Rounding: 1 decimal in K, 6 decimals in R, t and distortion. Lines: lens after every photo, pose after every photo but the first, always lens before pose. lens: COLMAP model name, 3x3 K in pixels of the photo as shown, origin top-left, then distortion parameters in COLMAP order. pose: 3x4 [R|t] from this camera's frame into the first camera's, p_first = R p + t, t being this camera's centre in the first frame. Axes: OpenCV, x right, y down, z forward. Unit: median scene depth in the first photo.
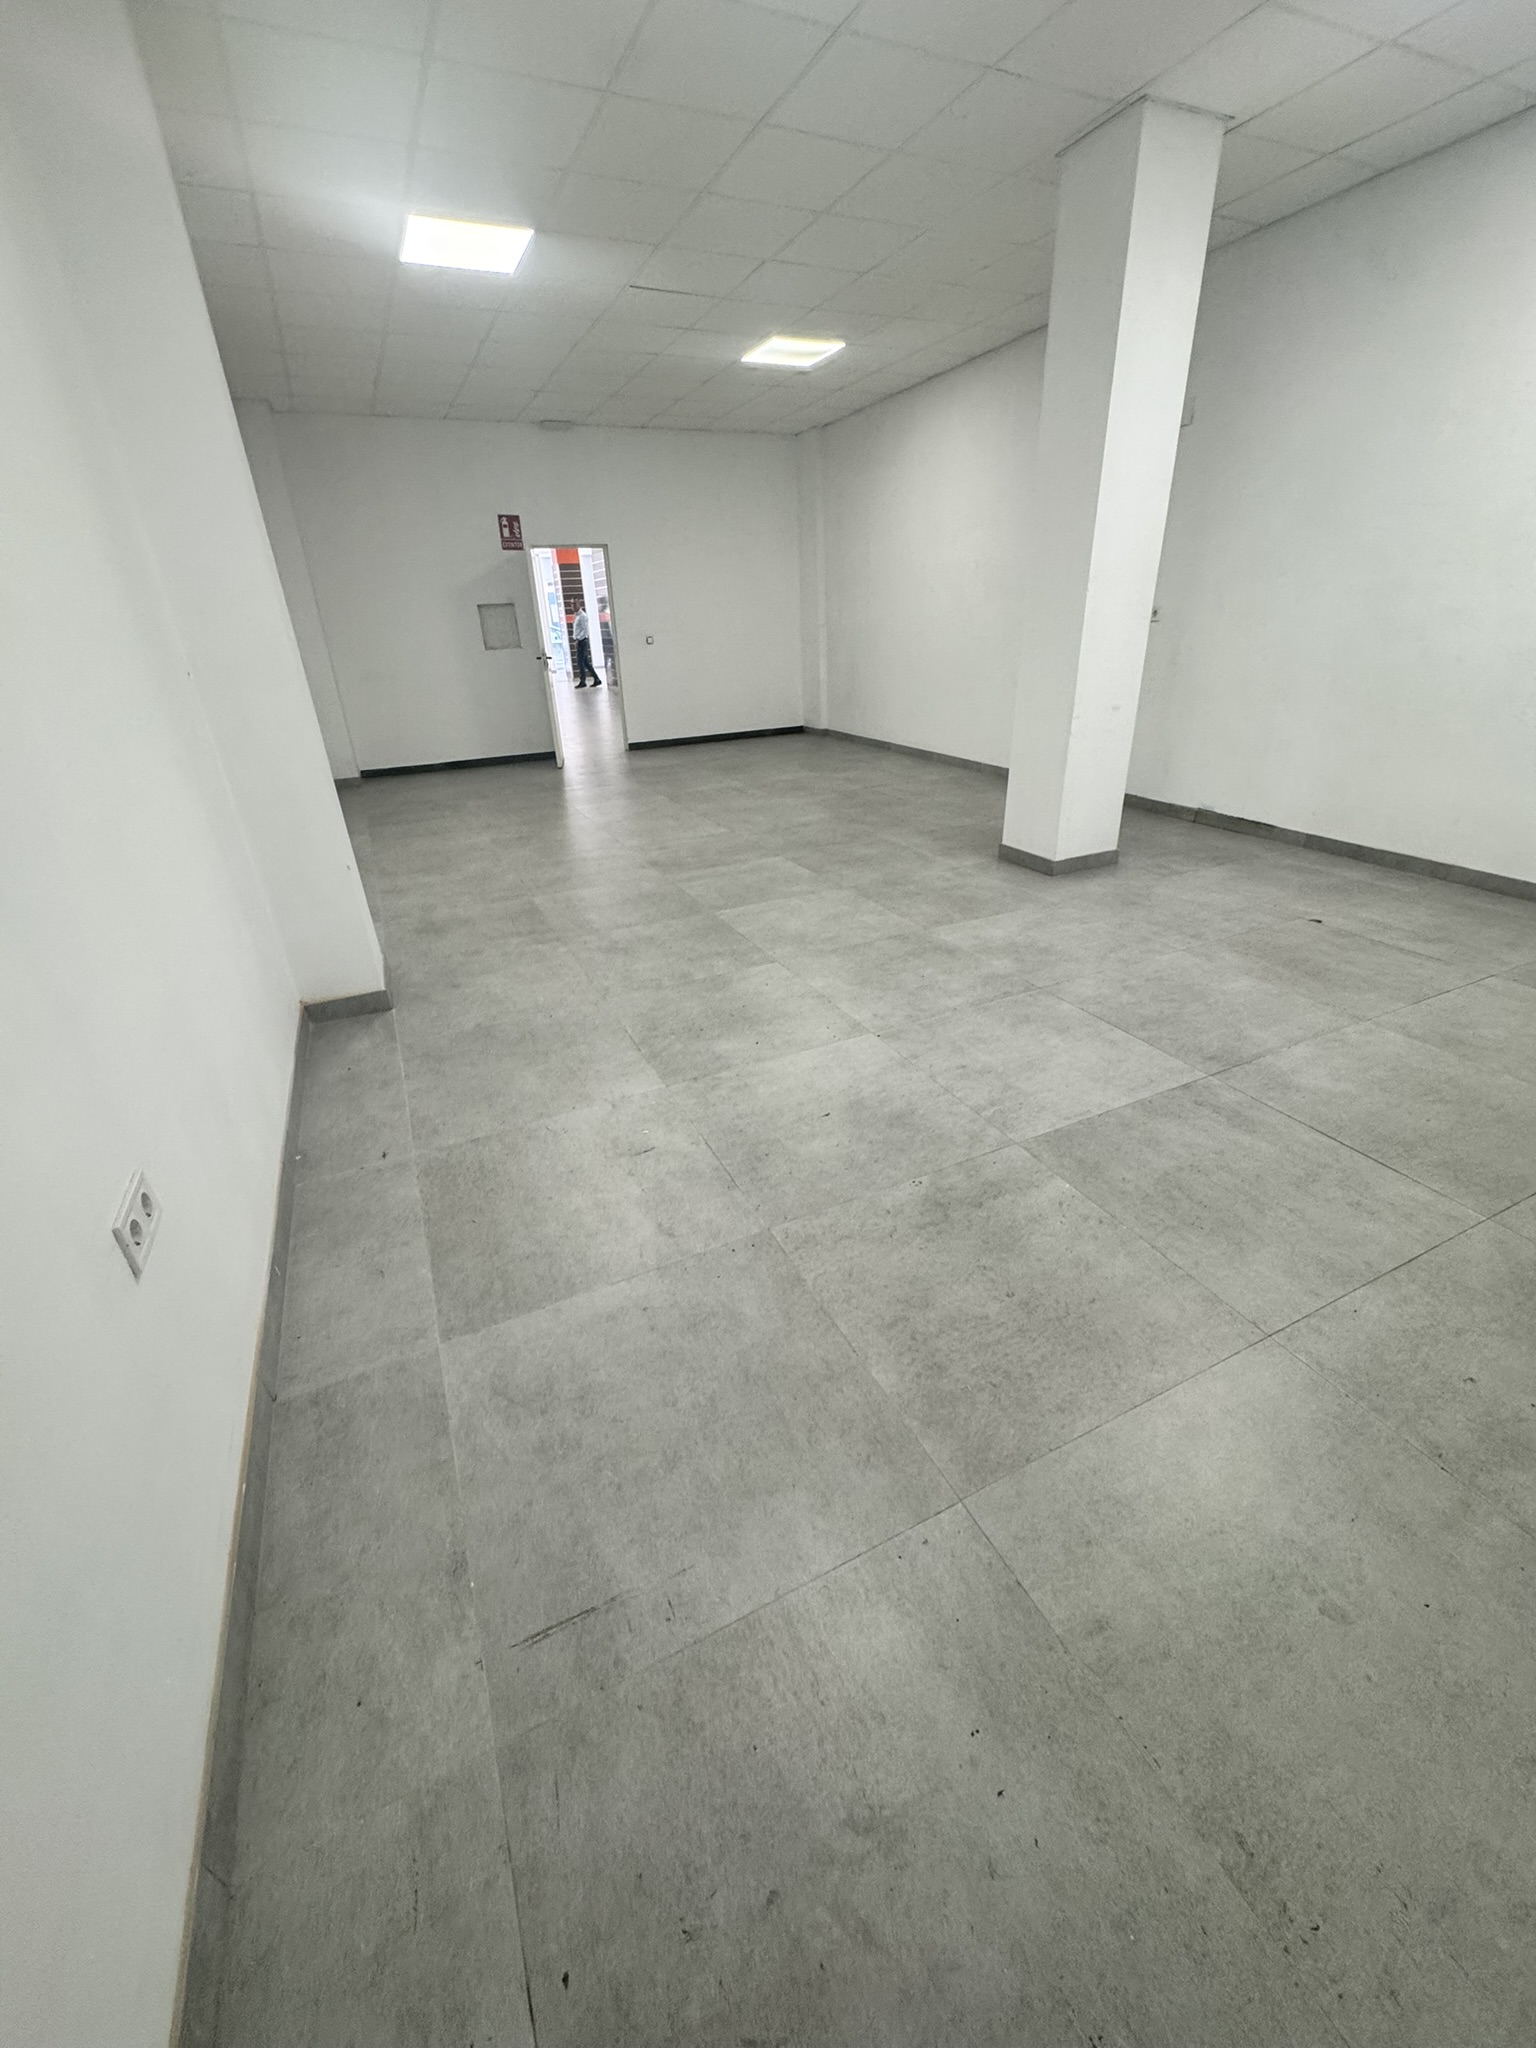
lens RADIAL K [[814.8, 0, 768.0], [0, 814.8, 1024.0], [0, 0, 1]] dist [-0.005428, 0.000407]
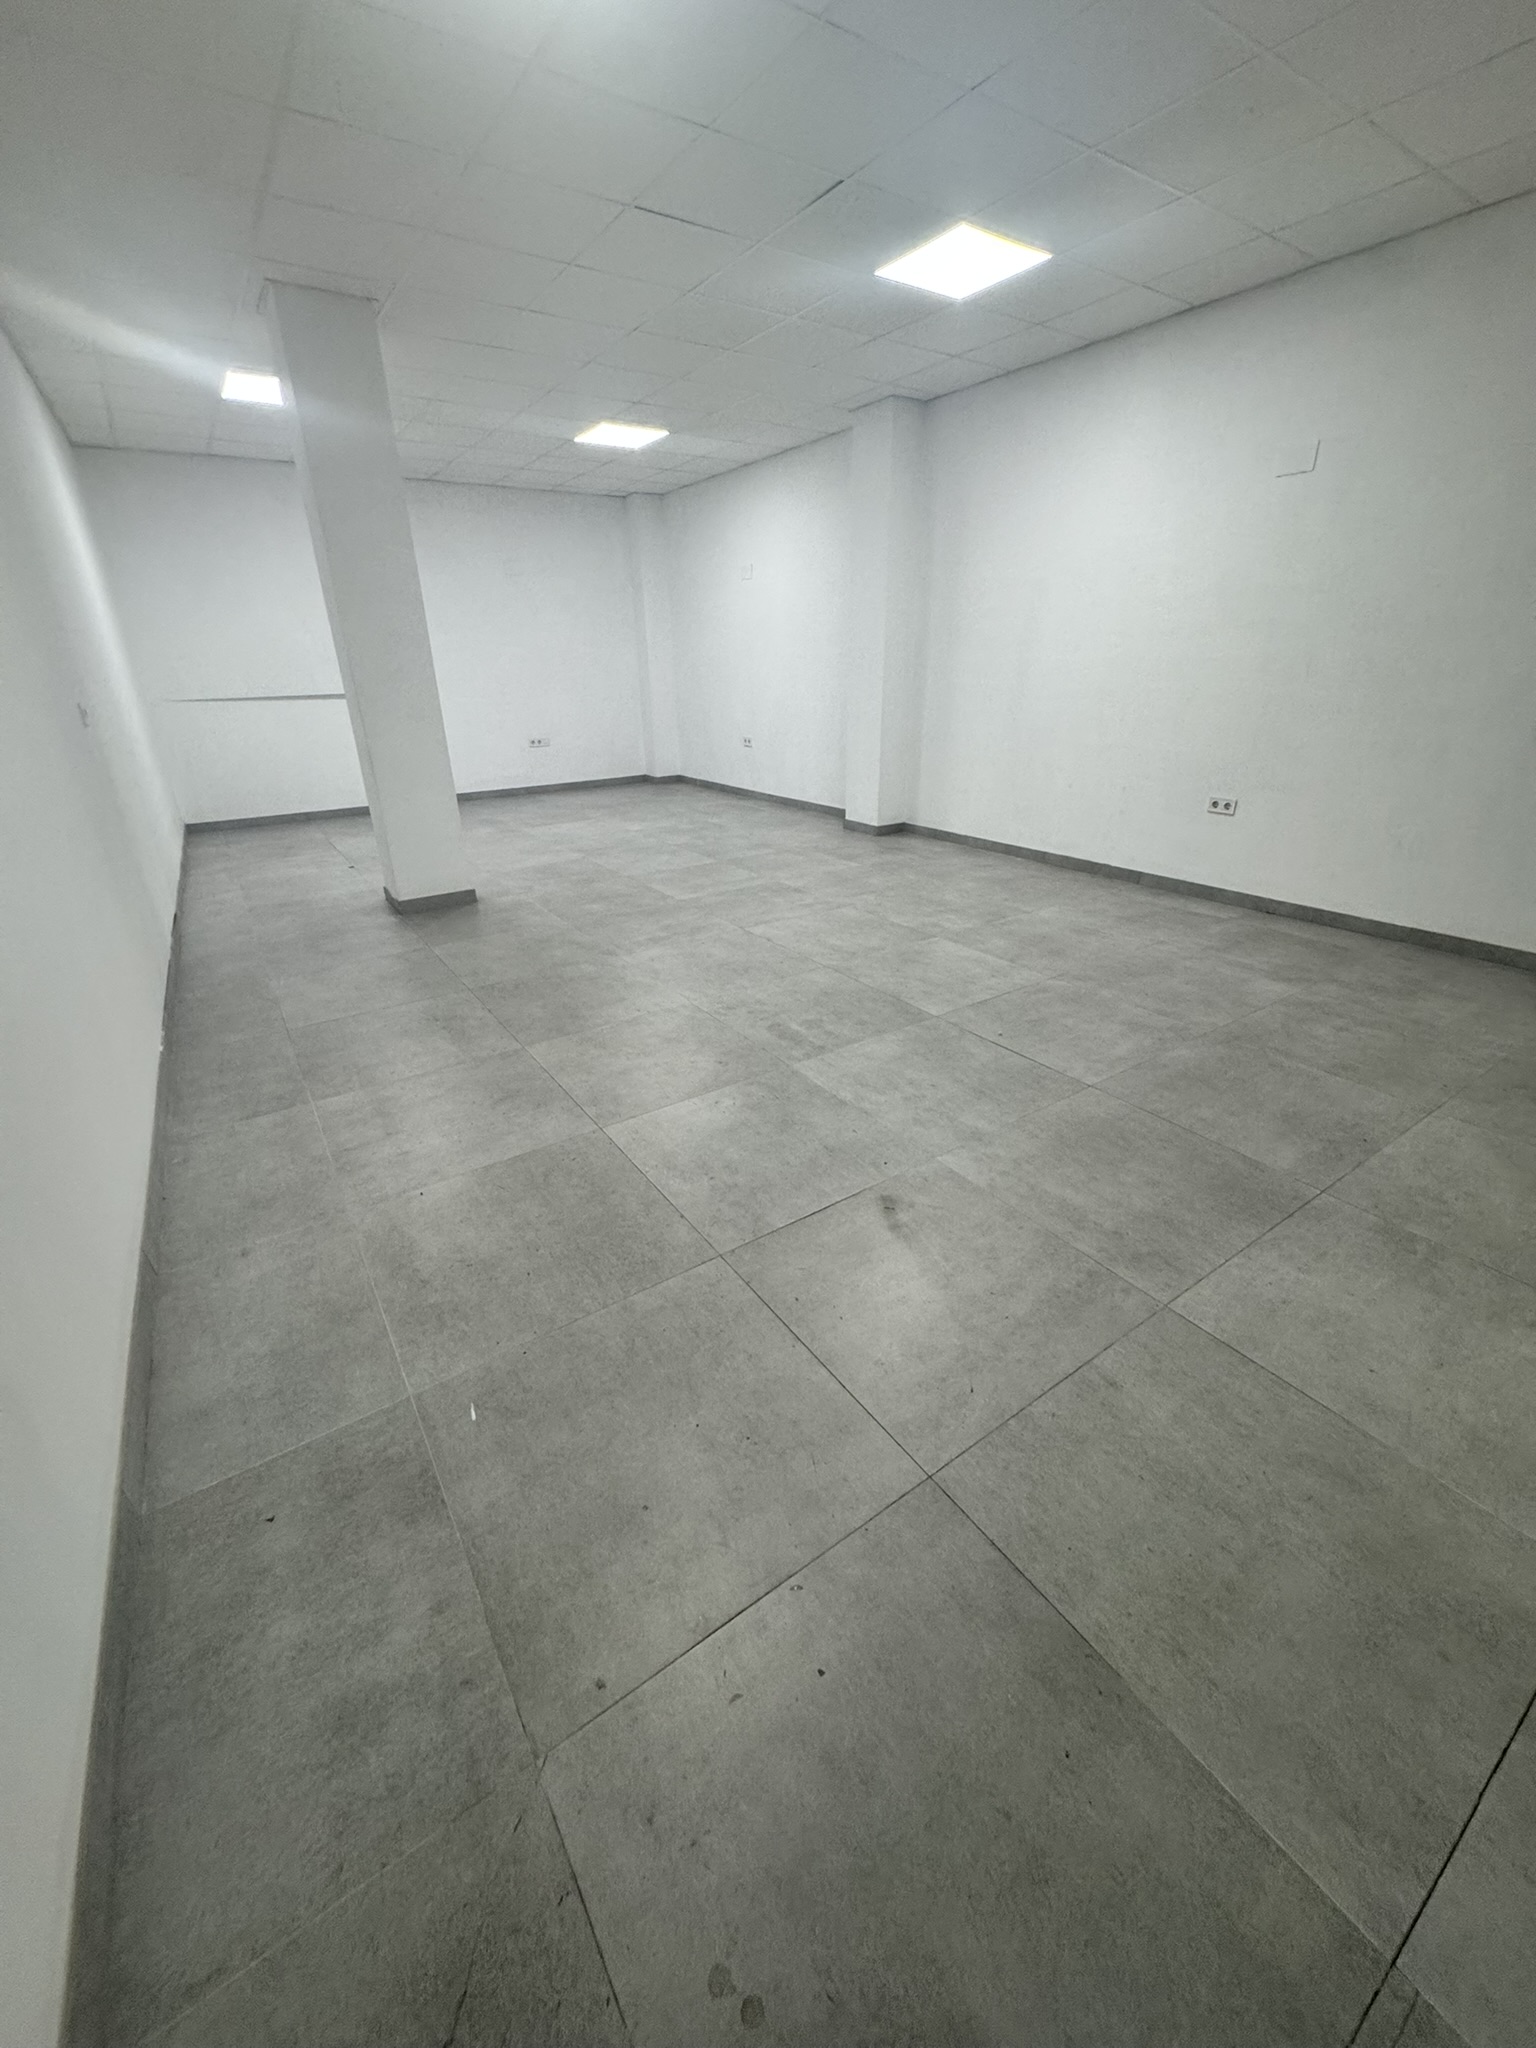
lens RADIAL K [[814.8, 0, 768.0], [0, 814.8, 1024.0], [0, 0, 1]] dist [-0.005428, 0.000407]
pose [[-0.986487, 0.114395, -0.117293, 0.108296], [-0.020232, 0.625364, 0.780071, -2.261210], [0.162588, 0.771902, -0.614599, 4.380069]]
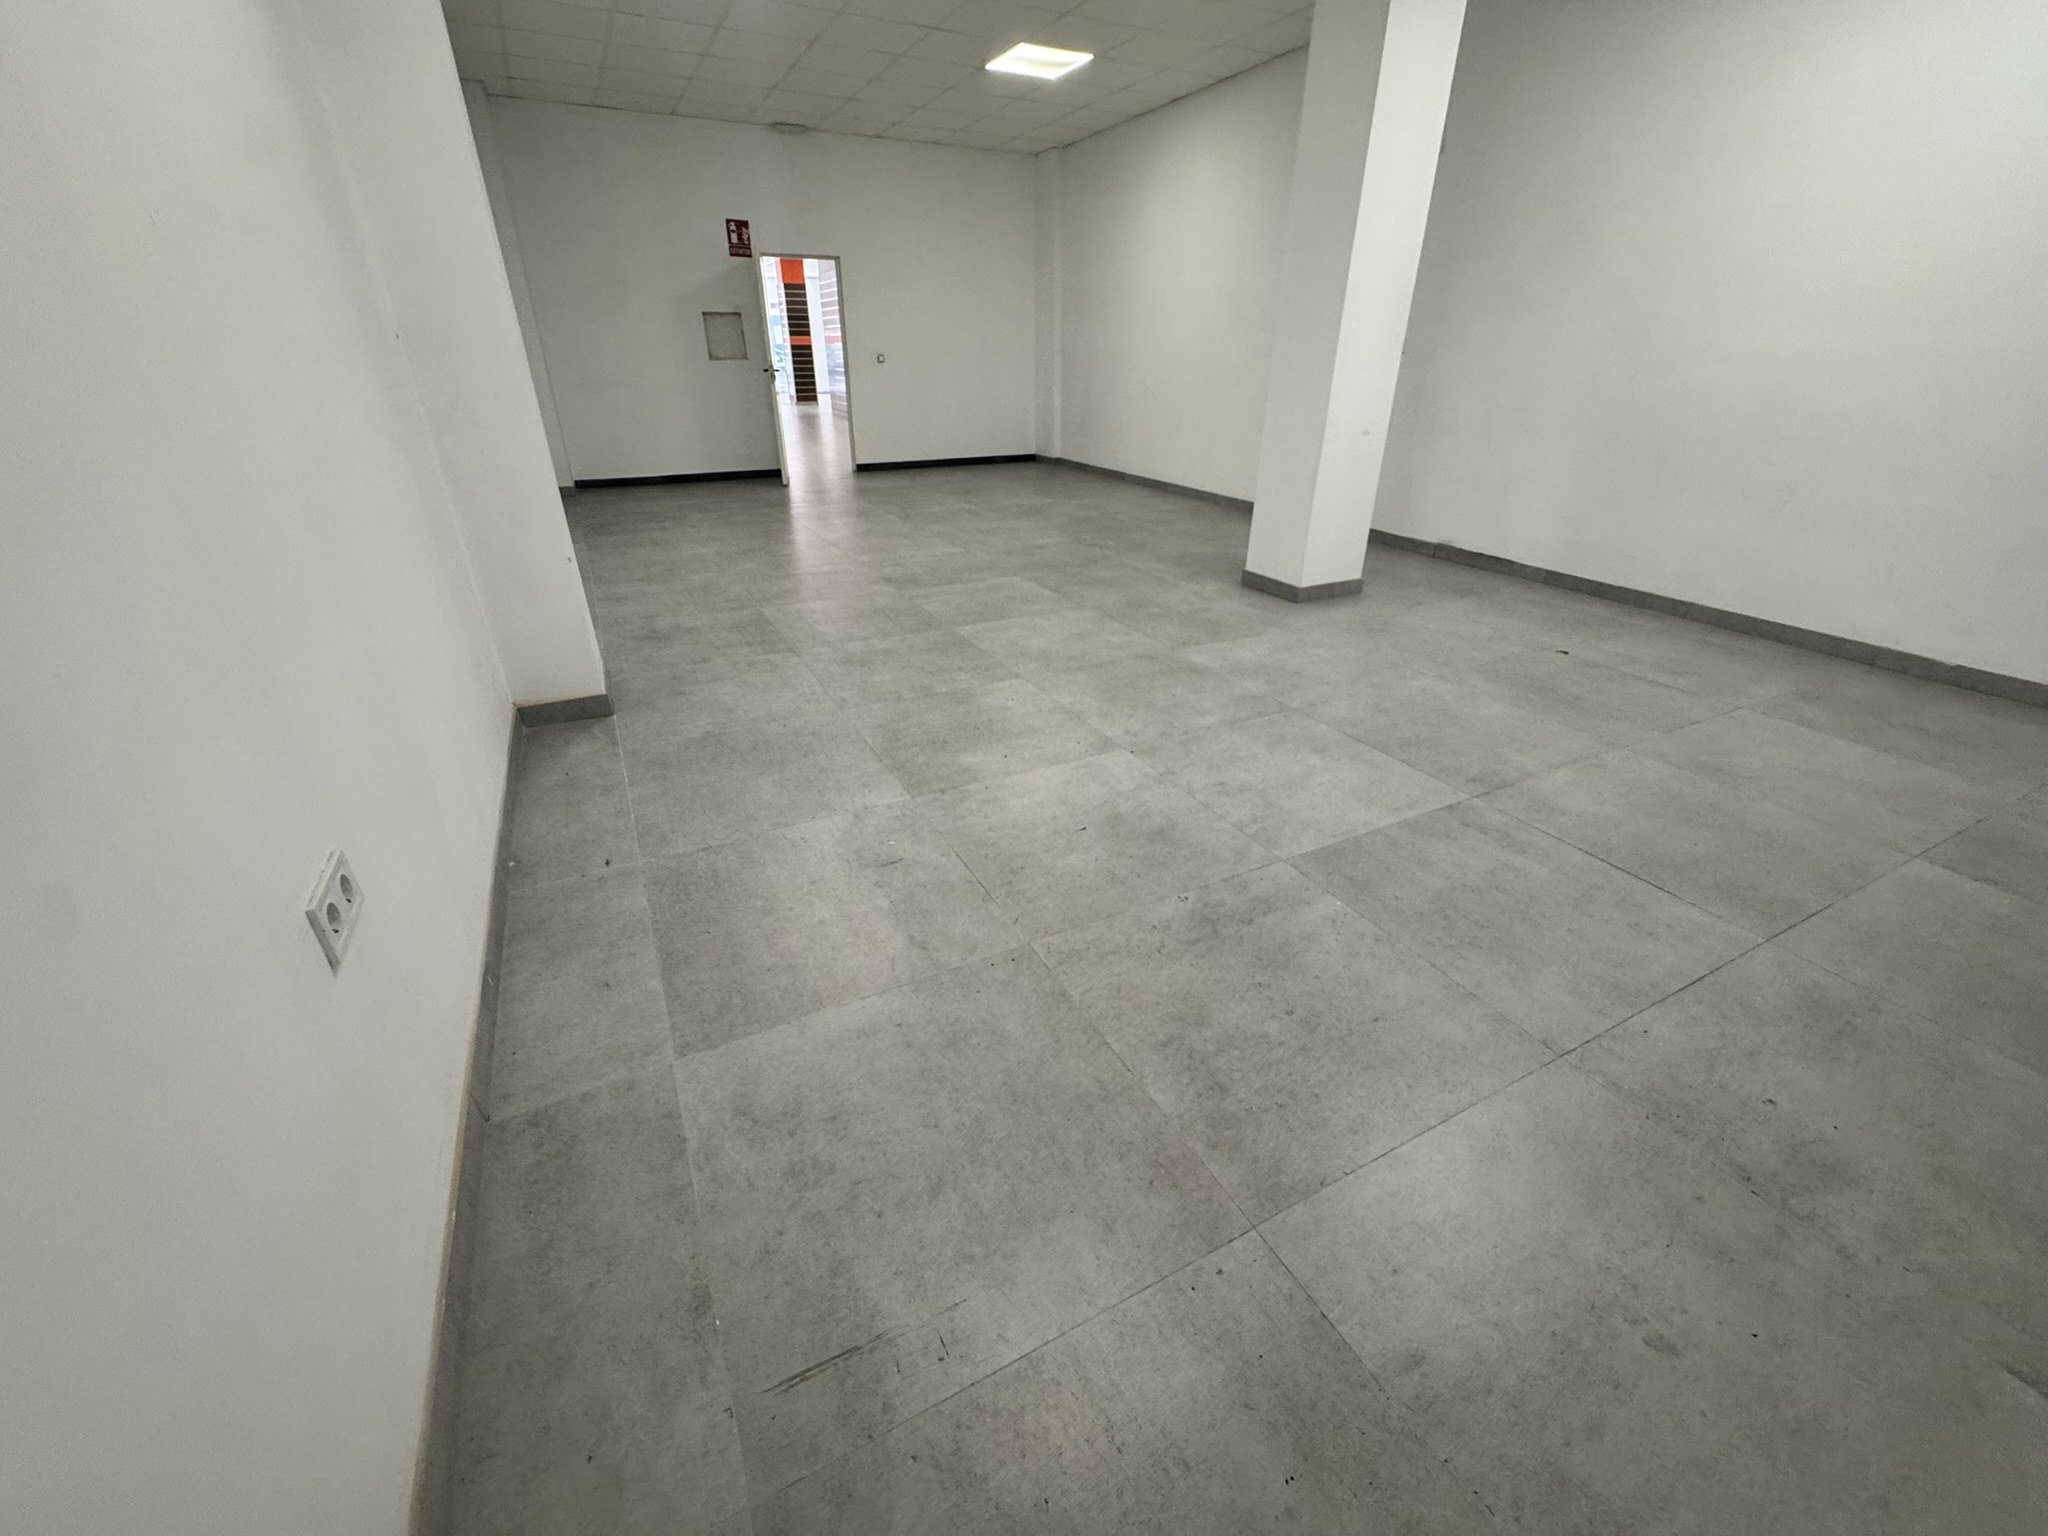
lens RADIAL K [[818.2, 0, 1024.0], [0, 818.2, 768.0], [0, 0, 1]] dist [-0.004970, 0.000408]
pose [[0.998629, 0.022816, 0.047114, -0.048302], [-0.023197, 0.999702, 0.007565, 0.038358], [-0.046928, -0.008648, 0.998861, 0.054462]]
